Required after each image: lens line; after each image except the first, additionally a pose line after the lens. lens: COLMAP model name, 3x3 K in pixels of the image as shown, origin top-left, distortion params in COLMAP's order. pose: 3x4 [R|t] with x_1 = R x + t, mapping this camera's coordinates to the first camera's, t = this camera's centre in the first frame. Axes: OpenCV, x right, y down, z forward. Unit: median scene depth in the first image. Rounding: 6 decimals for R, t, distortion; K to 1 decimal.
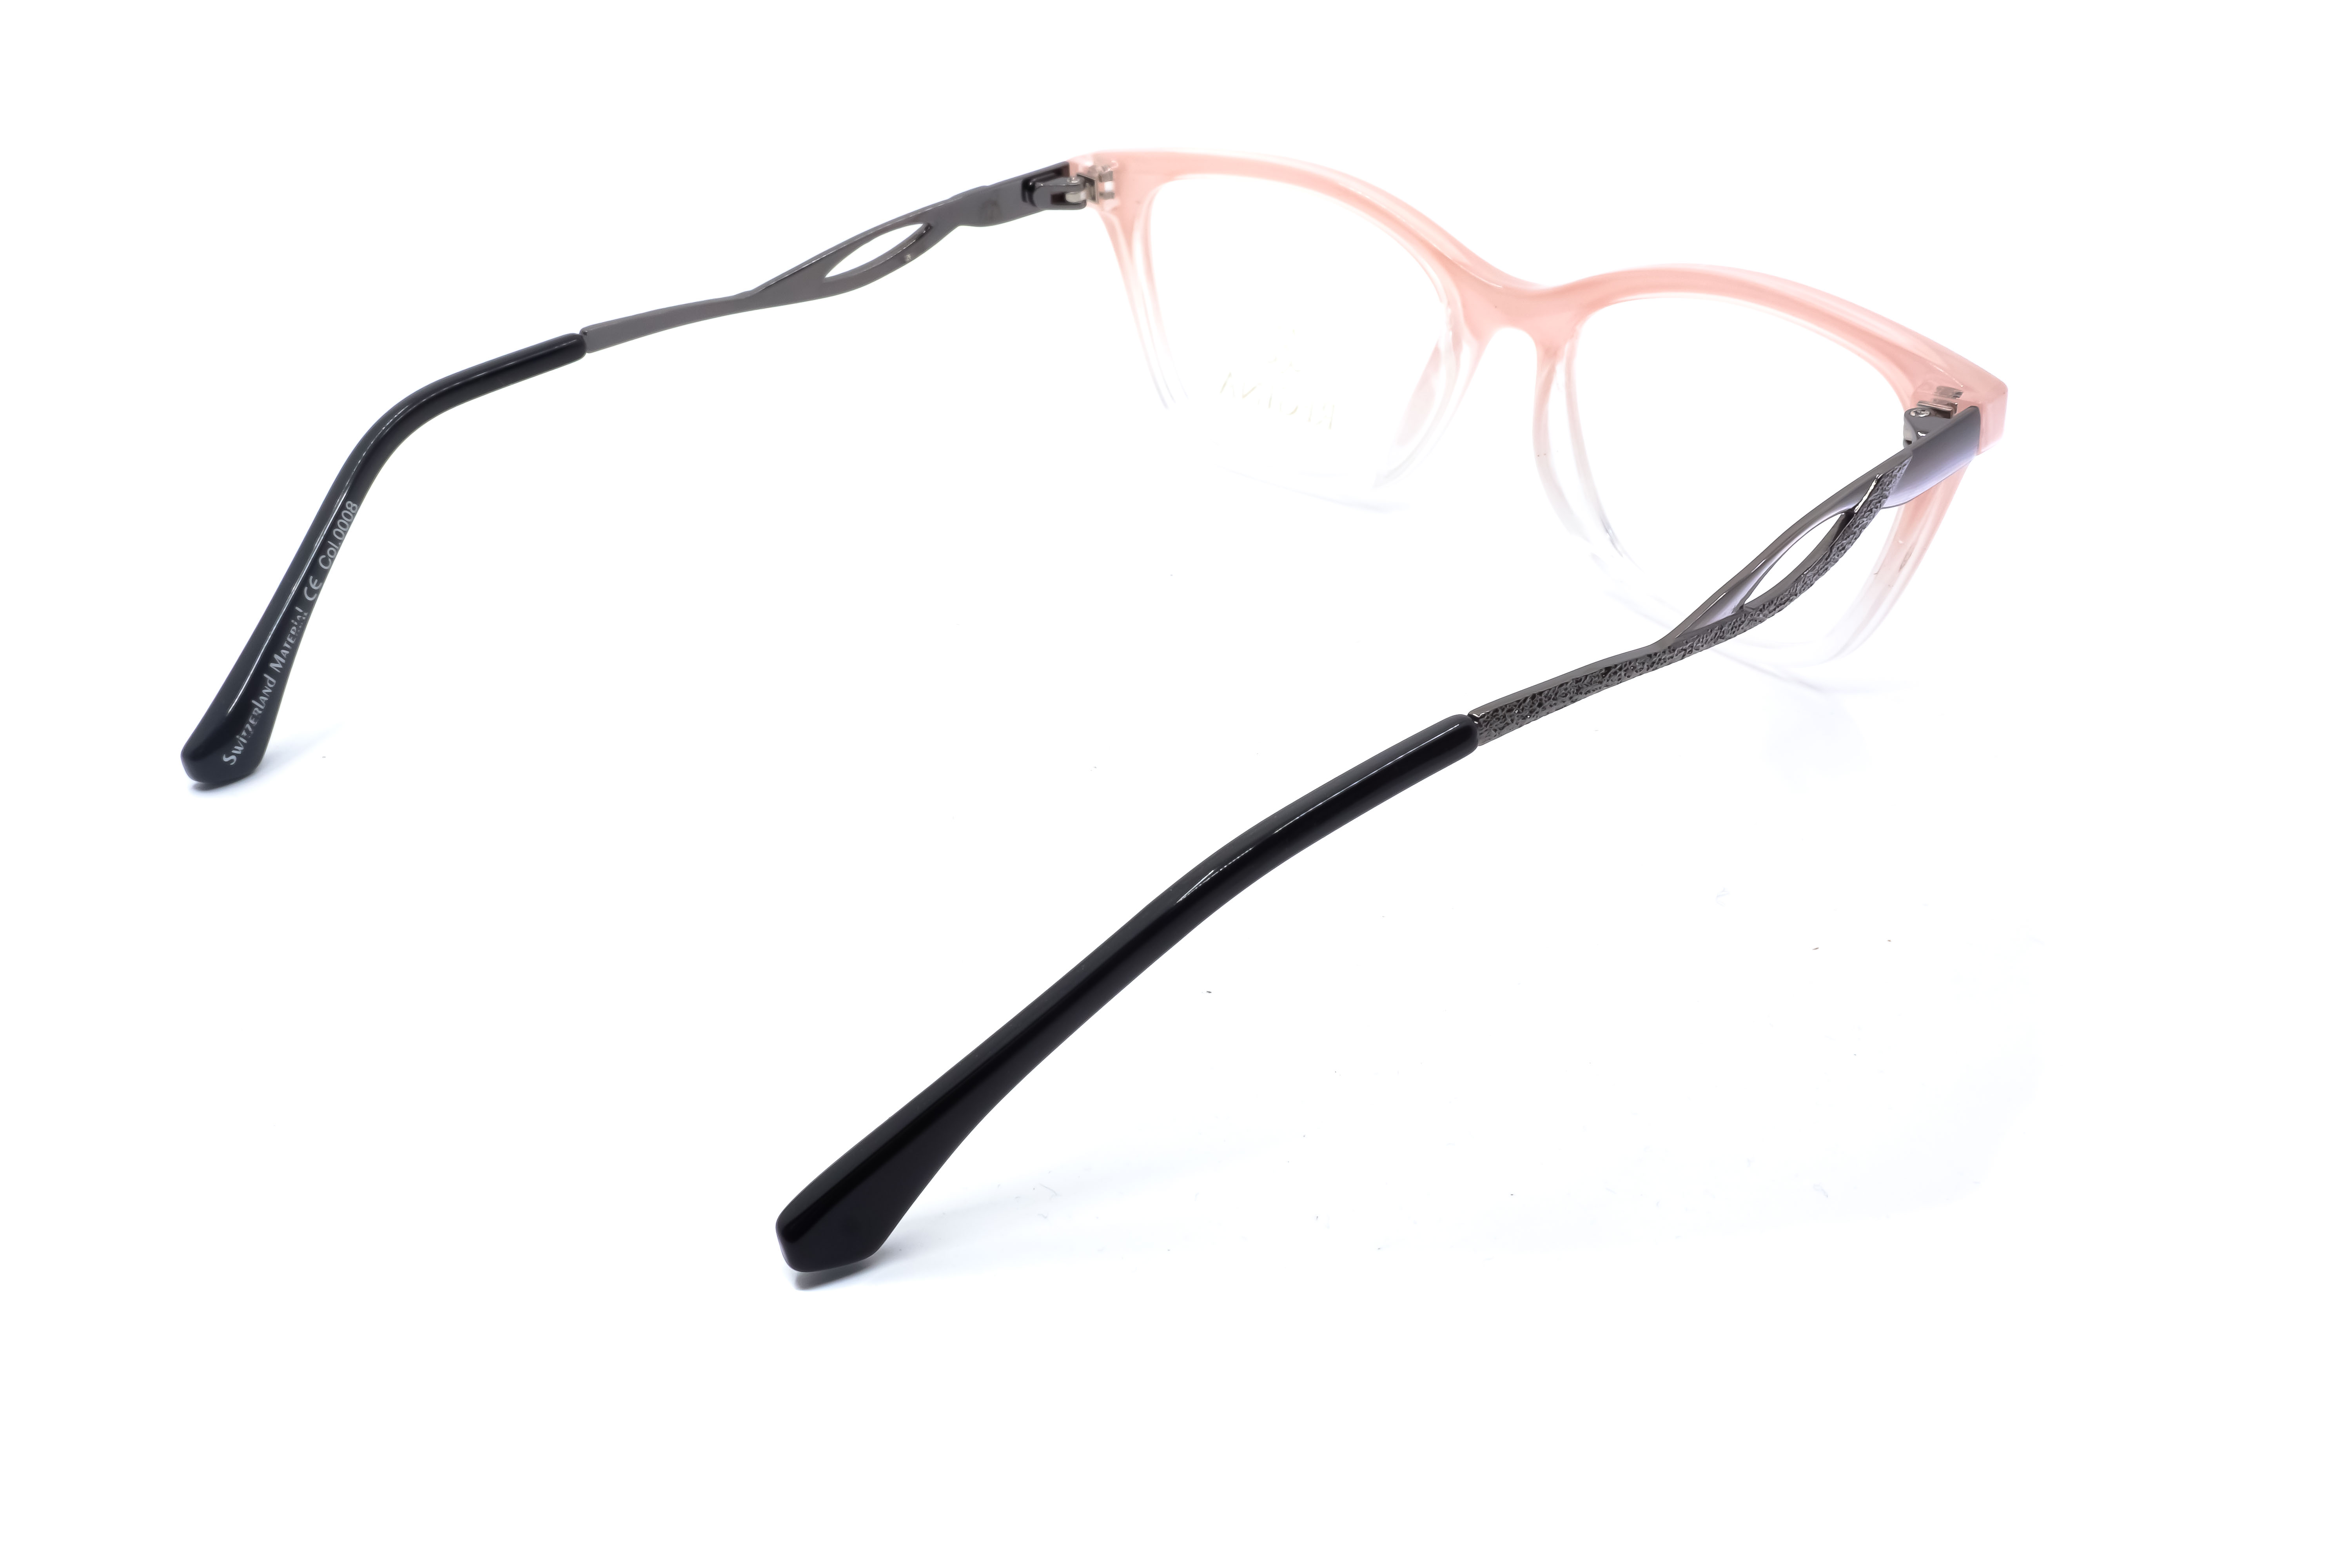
lens RADIAL K [[2377.5, 0, 1188.2], [0, 2377.5, 784.0], [0, 0, 1]] dist [0.021838, 0.000000]
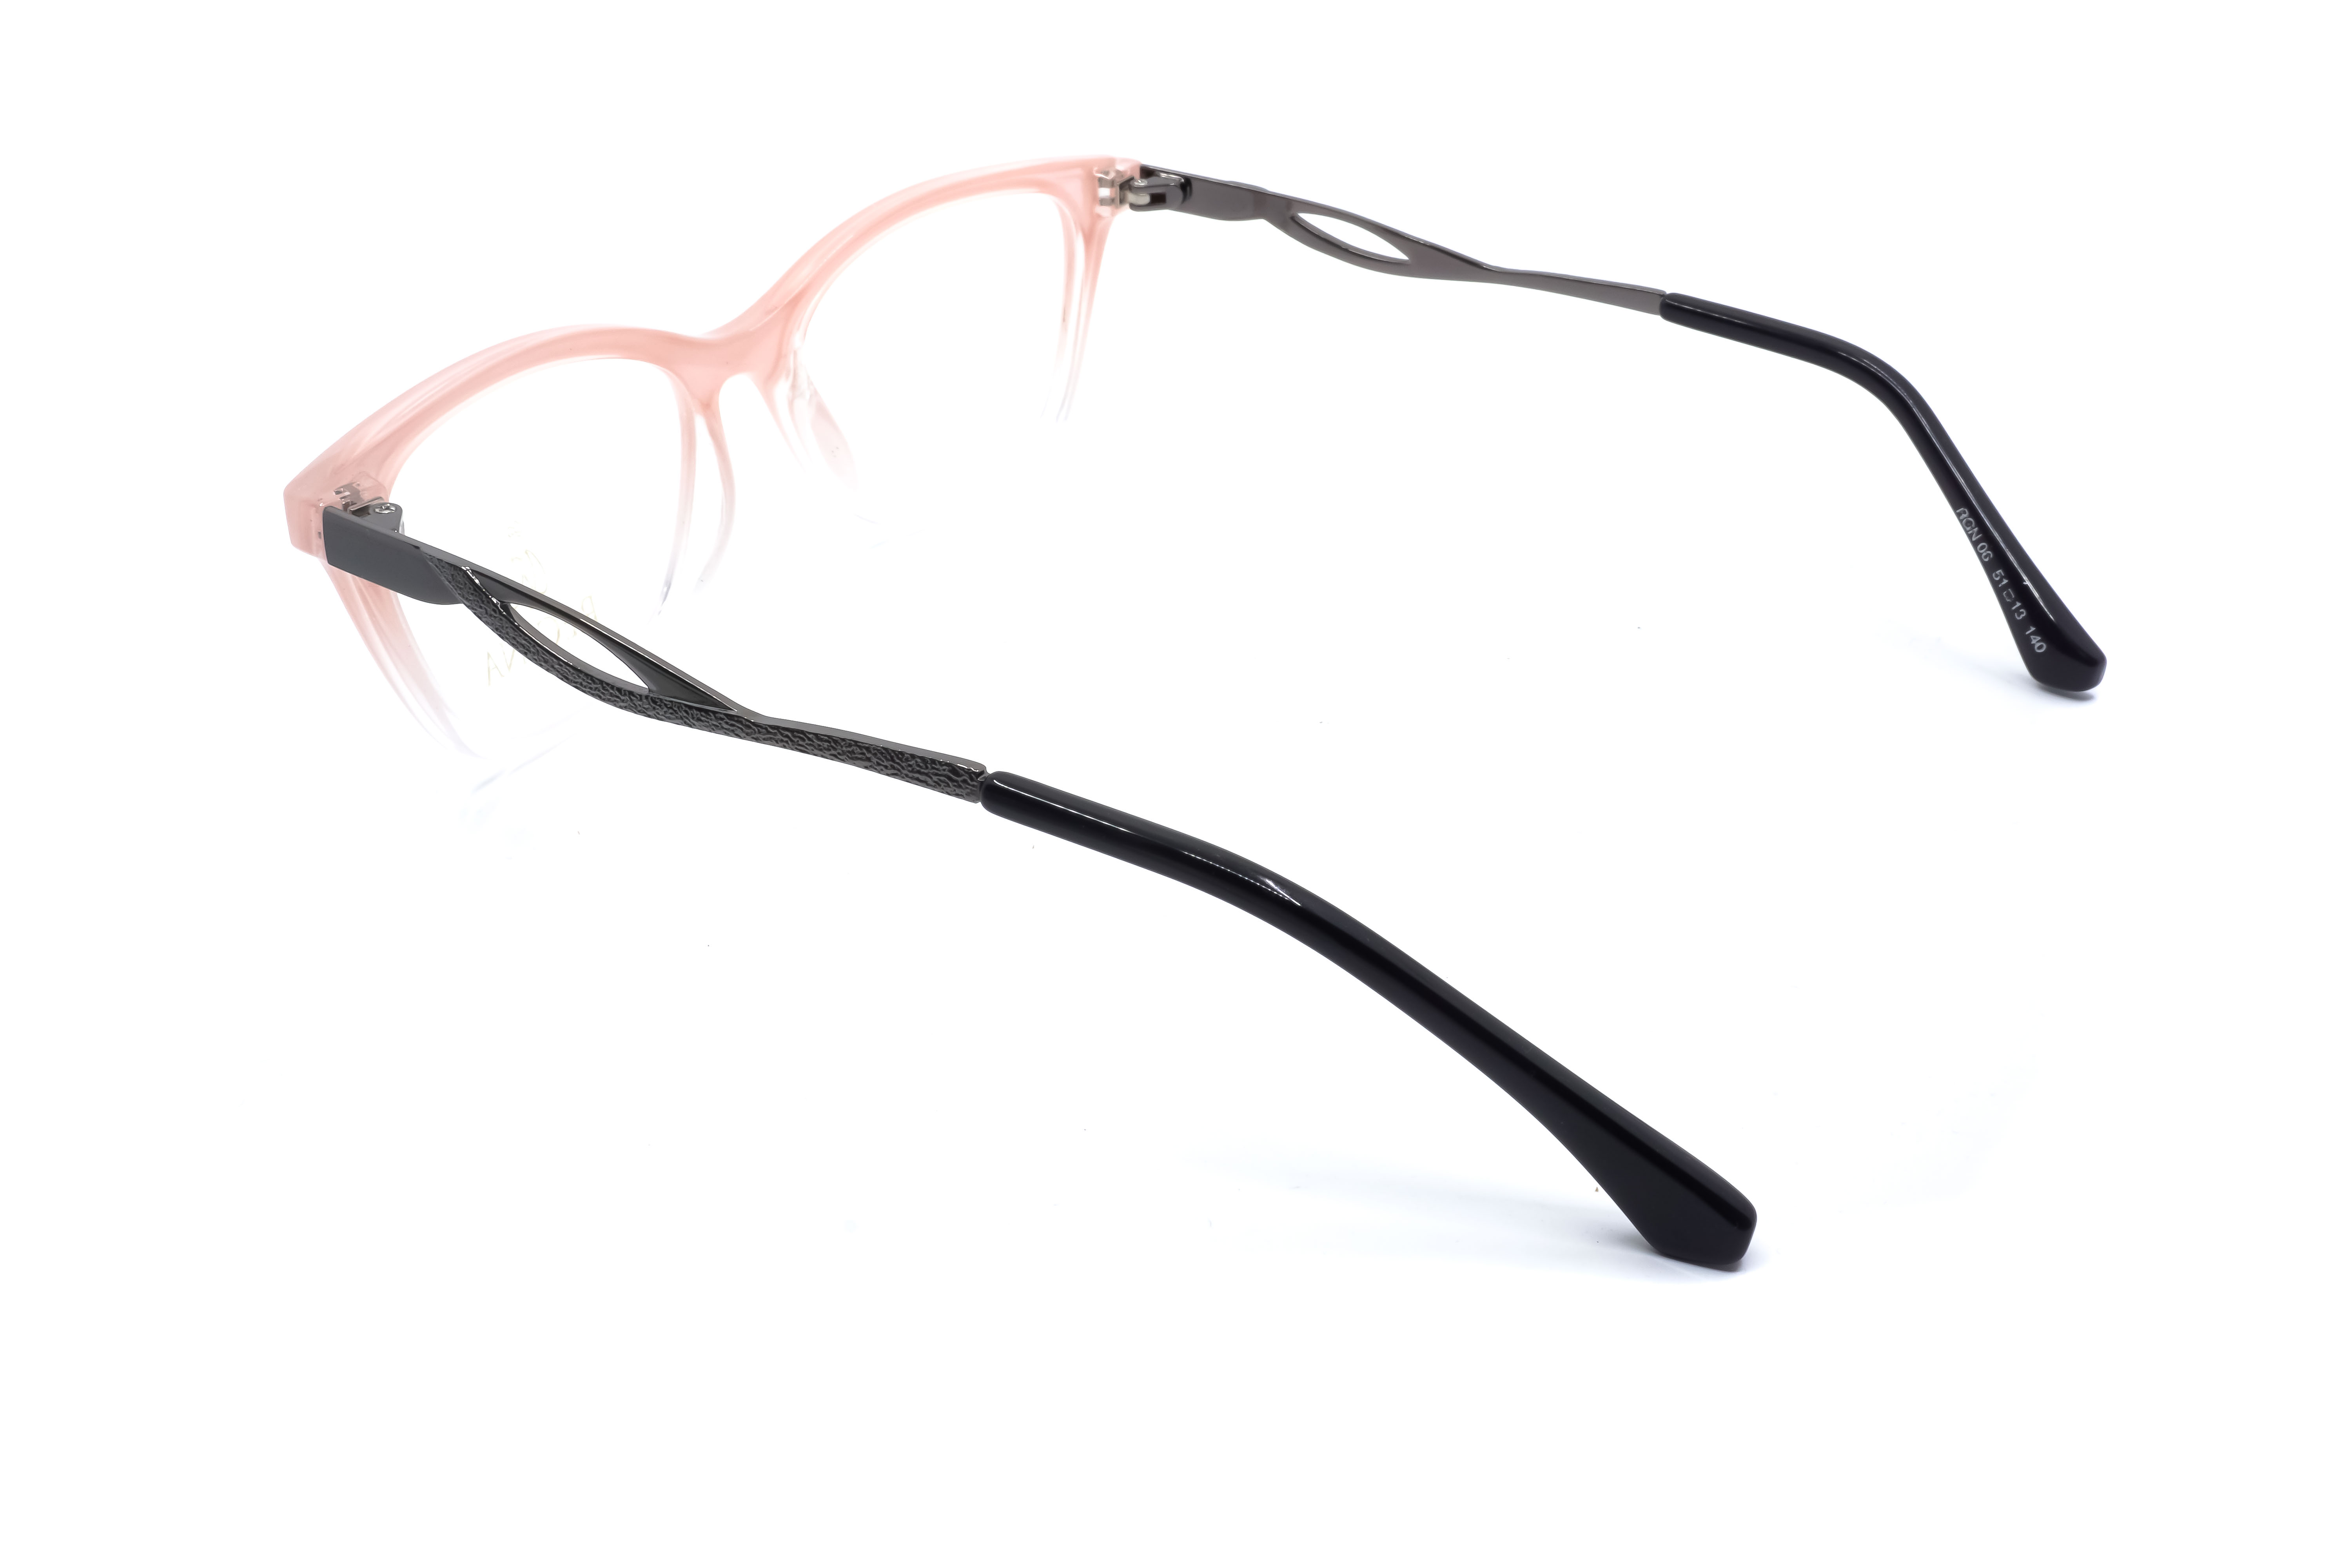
lens RADIAL K [[2377.5, 0, 1171.0], [0, 2377.5, 774.1], [0, 0, 1]] dist [0.021838, 0.000000]
pose [[-0.247714, -0.454702, 0.855502, -0.789701], [0.487419, 0.704644, 0.515655, -0.479217], [-0.837294, 0.544723, 0.047080, 0.877356]]
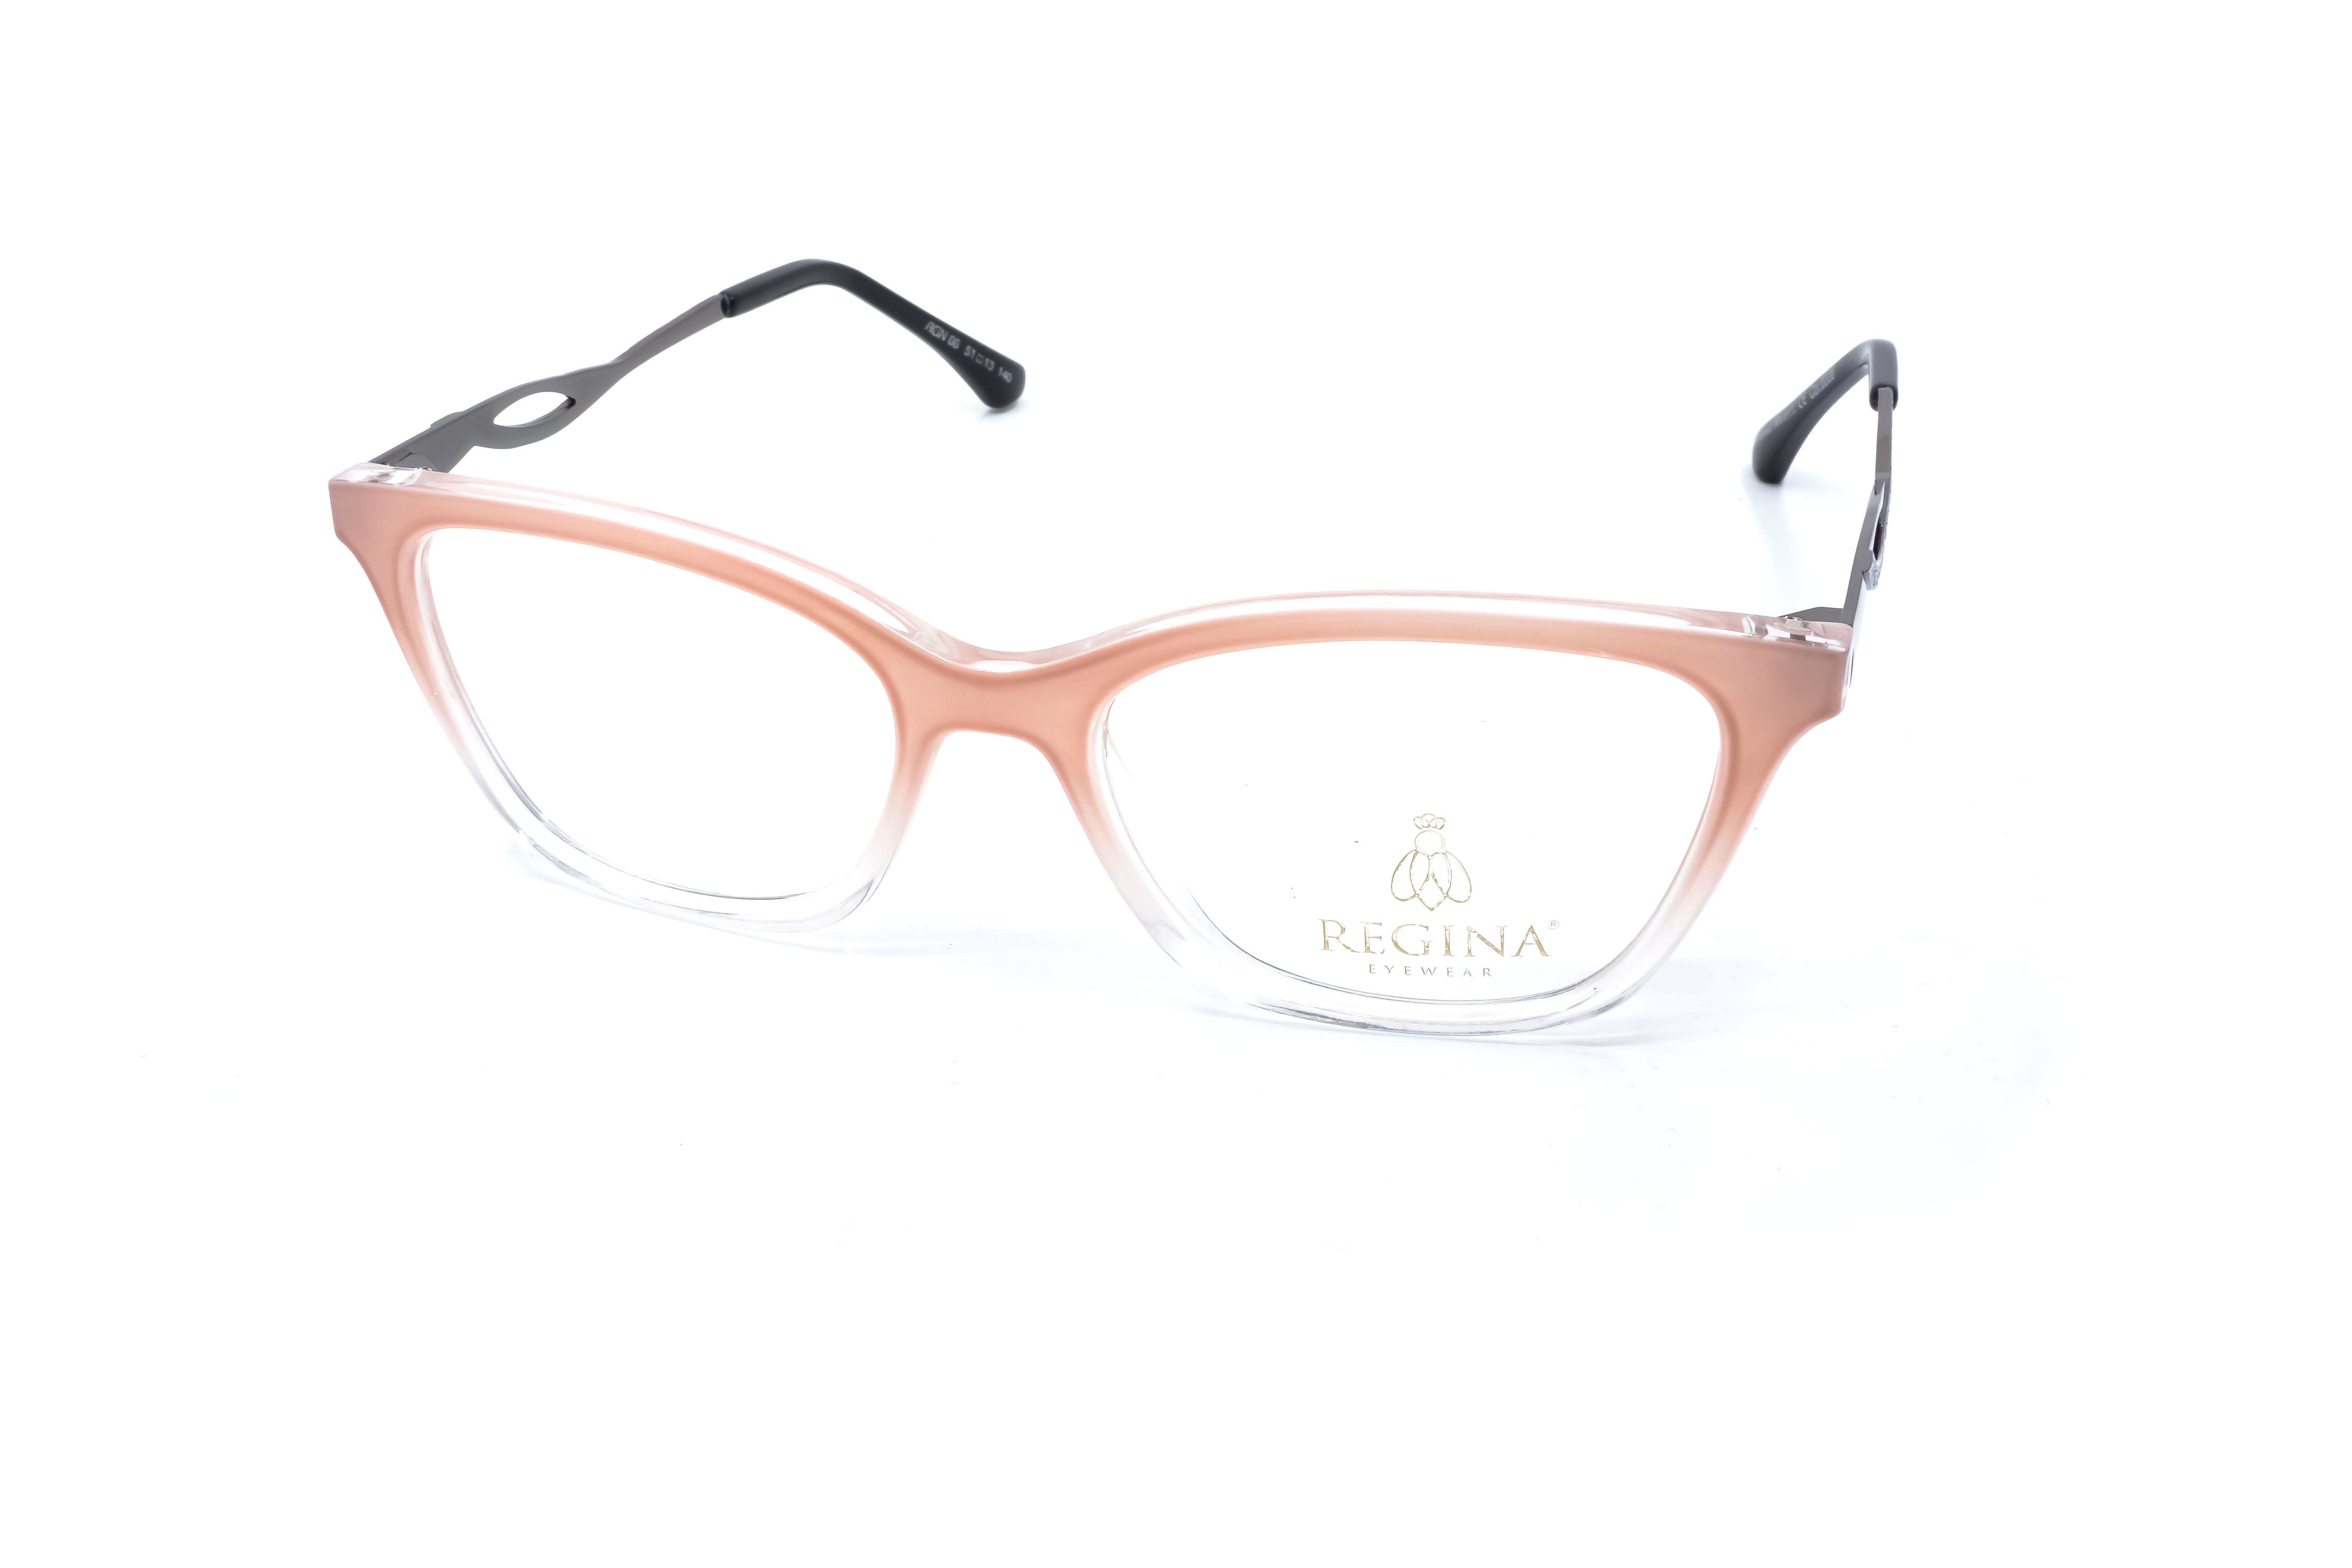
lens RADIAL K [[2377.5, 0, 1192.9], [0, 2377.5, 771.2], [0, 0, 1]] dist [0.021838, 0.000000]
pose [[-0.862135, 0.266297, -0.431055, 0.388580], [-0.223712, 0.563269, 0.795412, -0.738636], [0.454616, 0.782185, -0.426040, 1.313101]]
